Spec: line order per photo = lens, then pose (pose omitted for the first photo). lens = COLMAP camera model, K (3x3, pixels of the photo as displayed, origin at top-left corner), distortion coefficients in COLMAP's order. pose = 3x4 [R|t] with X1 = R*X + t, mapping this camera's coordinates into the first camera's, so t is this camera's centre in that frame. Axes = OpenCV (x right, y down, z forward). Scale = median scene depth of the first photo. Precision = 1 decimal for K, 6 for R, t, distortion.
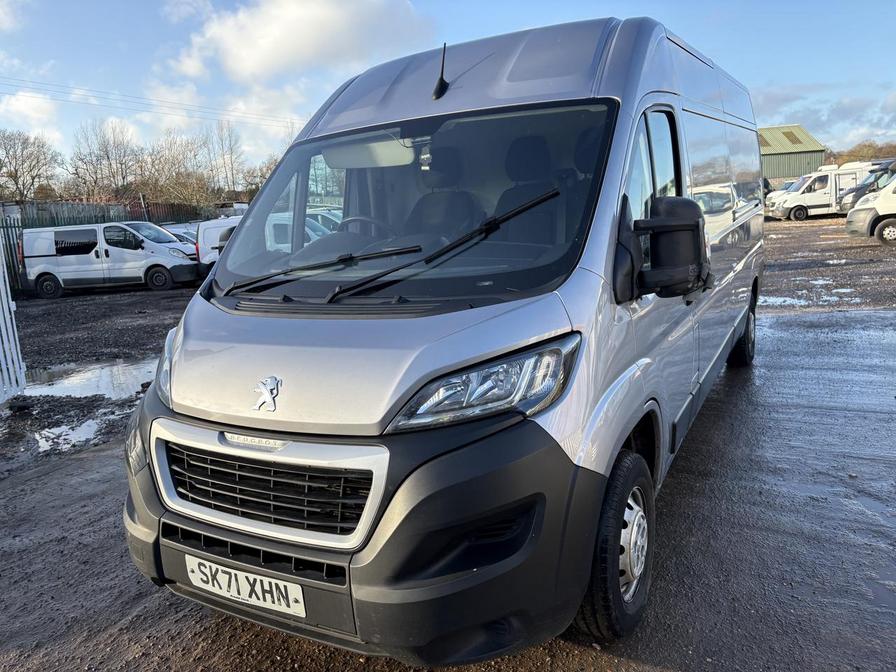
lens RADIAL K [[682.6, 0, 448.0], [0, 682.6, 332.7], [0, 0, 1]] dist [0.048826, -0.000351]
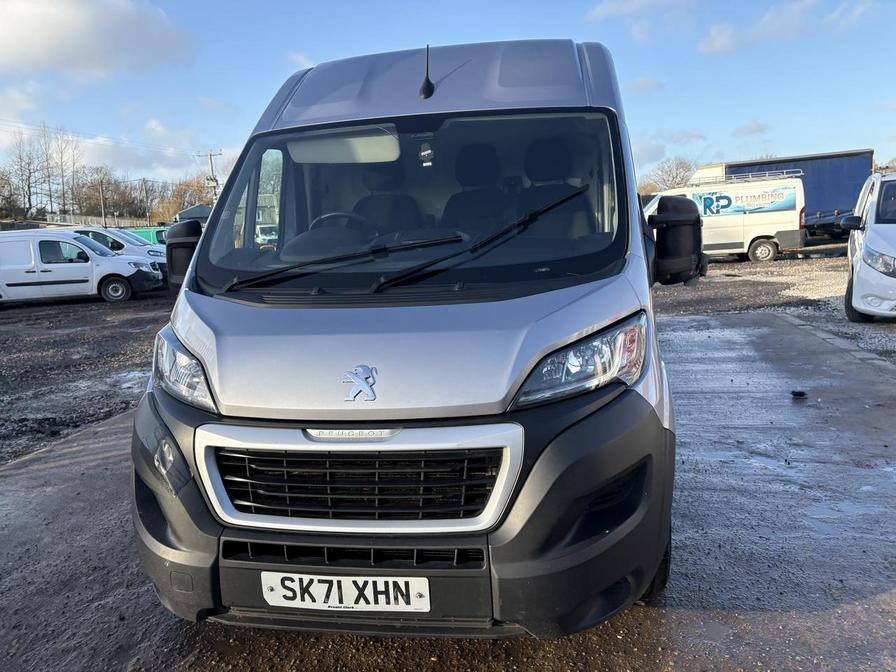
lens RADIAL K [[682.7, 0, 448.0], [0, 682.7, 336.0], [0, 0, 1]] dist [0.059008, -0.045054]
pose [[0.937769, -0.032484, 0.345737, -0.464920], [0.045654, 0.998506, -0.030013, 0.056361], [-0.344246, 0.043929, 0.937851, 0.072338]]
